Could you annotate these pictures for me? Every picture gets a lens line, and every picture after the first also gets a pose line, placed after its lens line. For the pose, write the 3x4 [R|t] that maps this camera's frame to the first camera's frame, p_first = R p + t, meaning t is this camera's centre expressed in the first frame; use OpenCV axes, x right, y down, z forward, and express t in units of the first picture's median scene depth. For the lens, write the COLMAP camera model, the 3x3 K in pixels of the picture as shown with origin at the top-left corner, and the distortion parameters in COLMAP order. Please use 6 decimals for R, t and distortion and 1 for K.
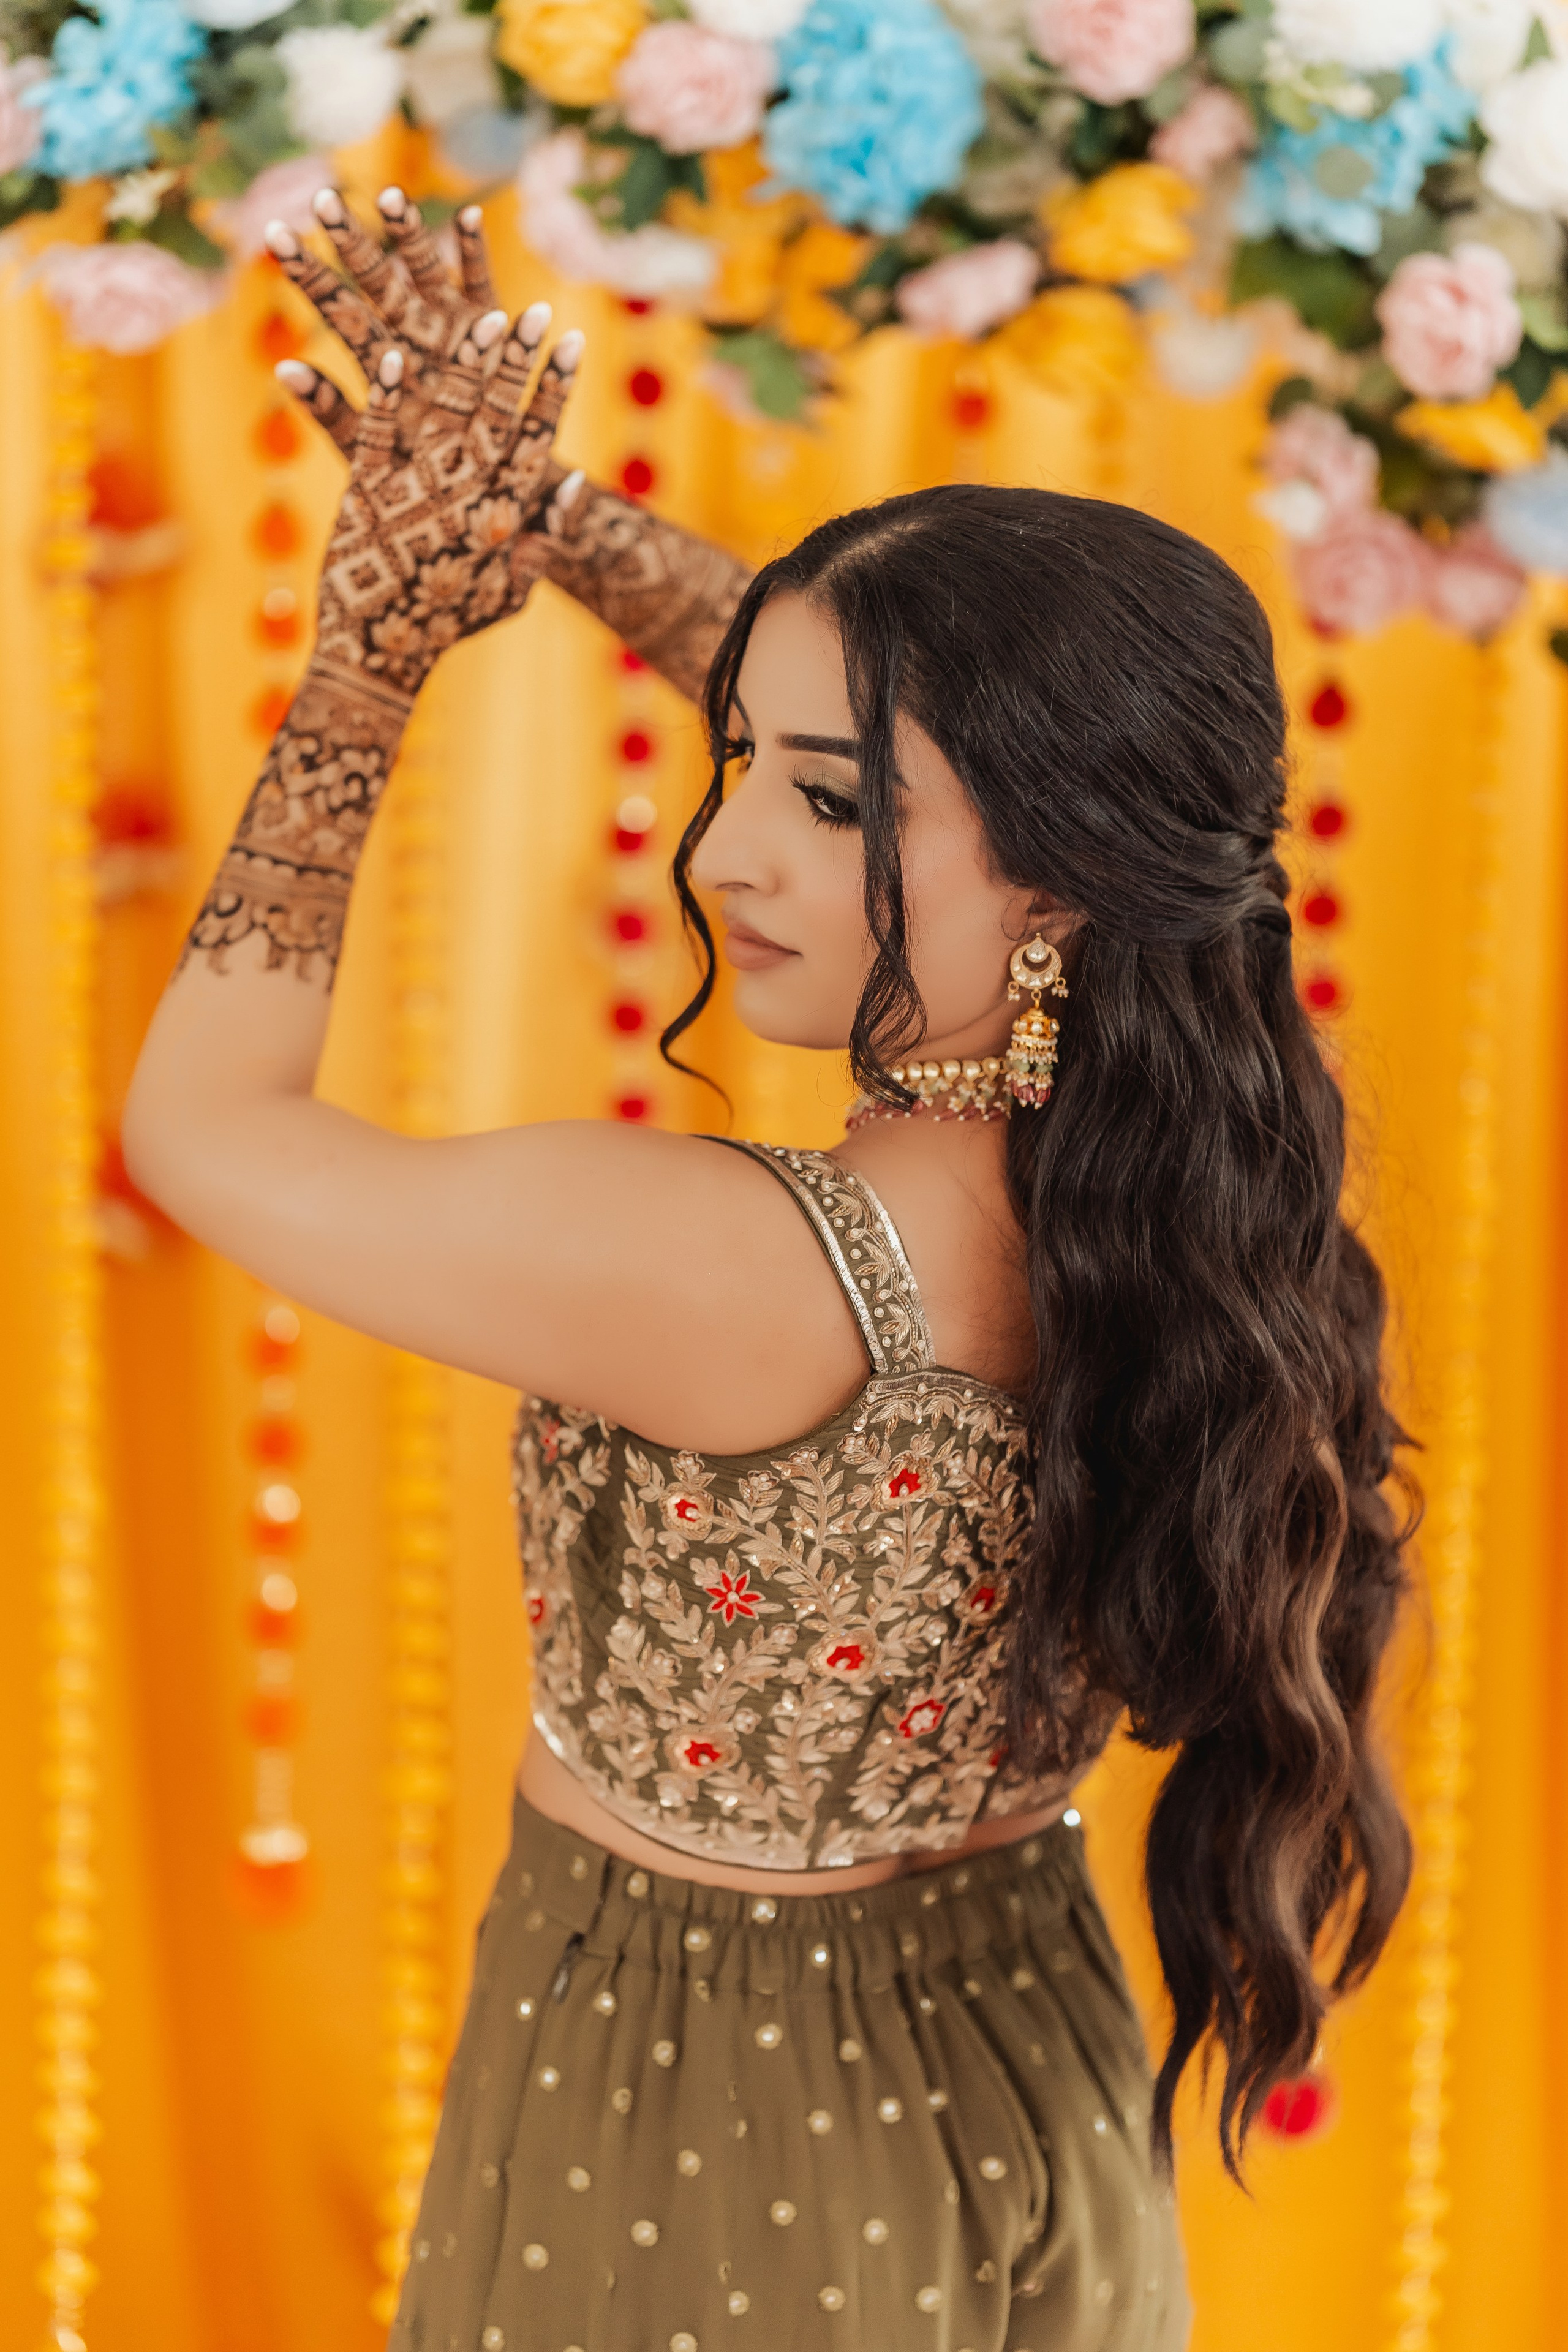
lens RADIAL K [[6449.3, 0, 789.5], [0, 6449.3, 1175.4], [0, 0, 1]] dist [0.041709, 0.000000]
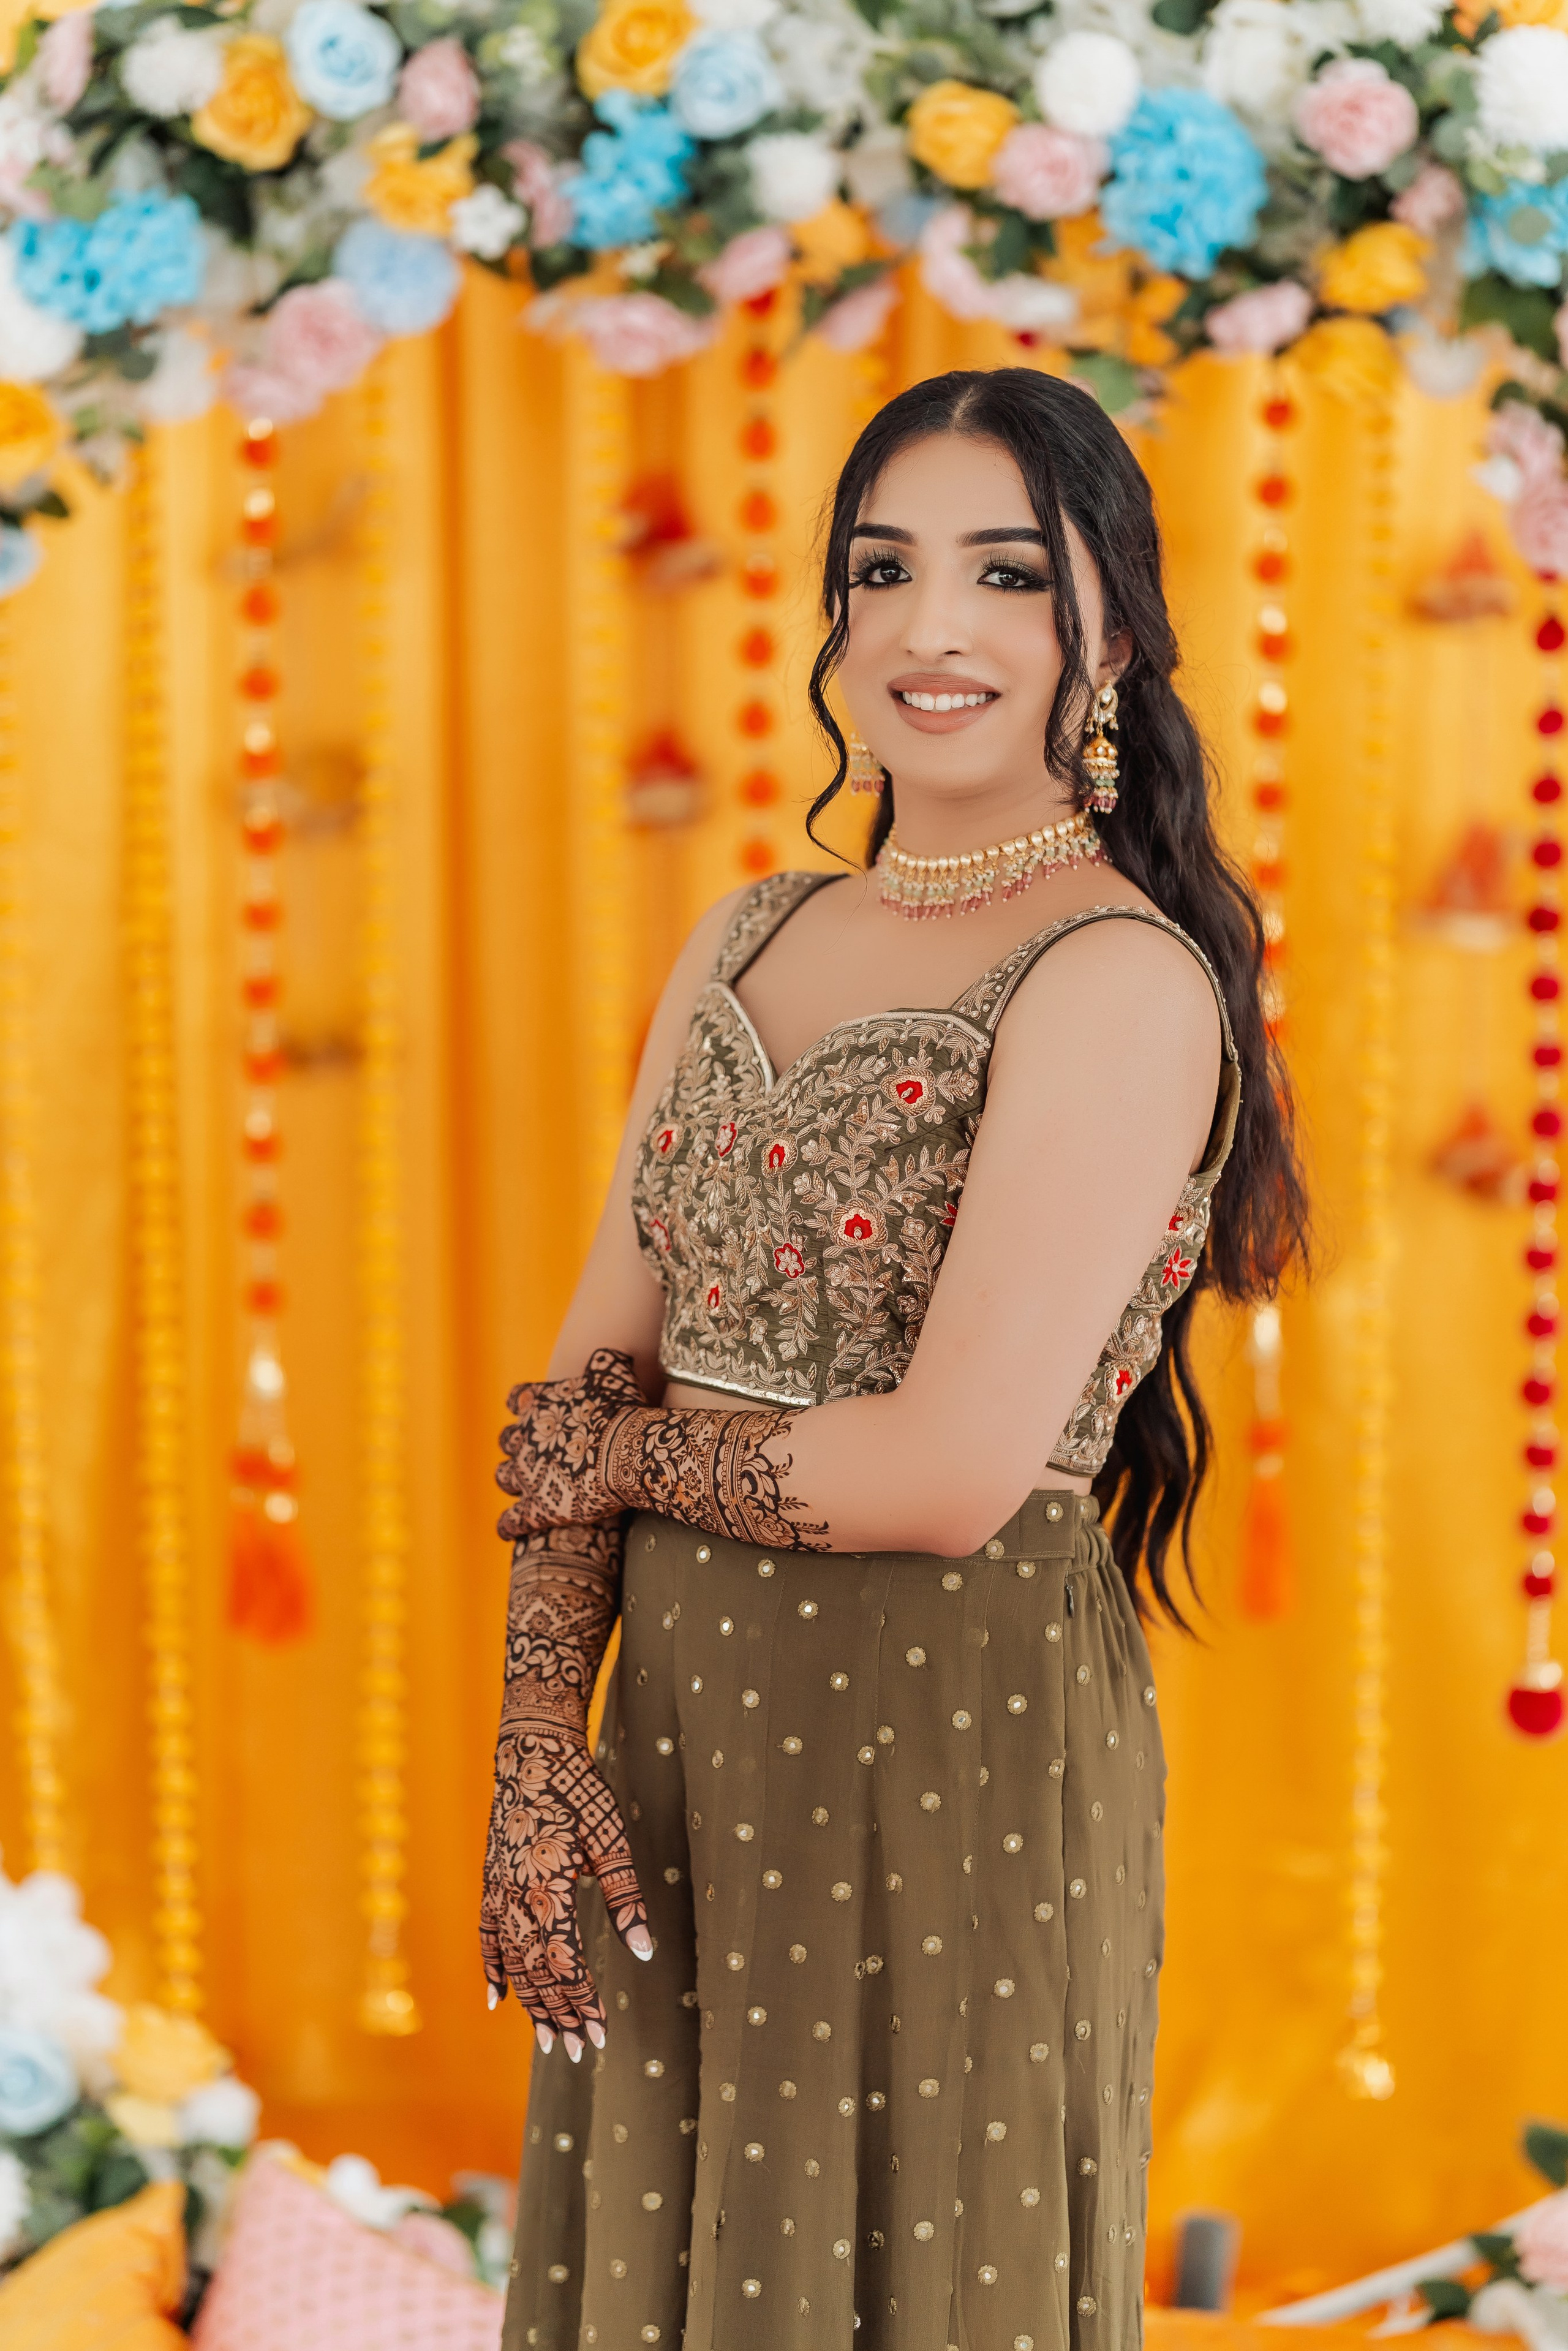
lens RADIAL K [[6446.3, 0, 781.3], [0, 6446.3, 1176.9], [0, 0, 1]] dist [0.041709, 0.000000]
pose [[0.990927, 0.001088, -0.134399, 0.111178], [-0.004724, 0.999631, -0.026736, 0.078654], [0.134320, 0.027128, 0.990567, -0.343873]]
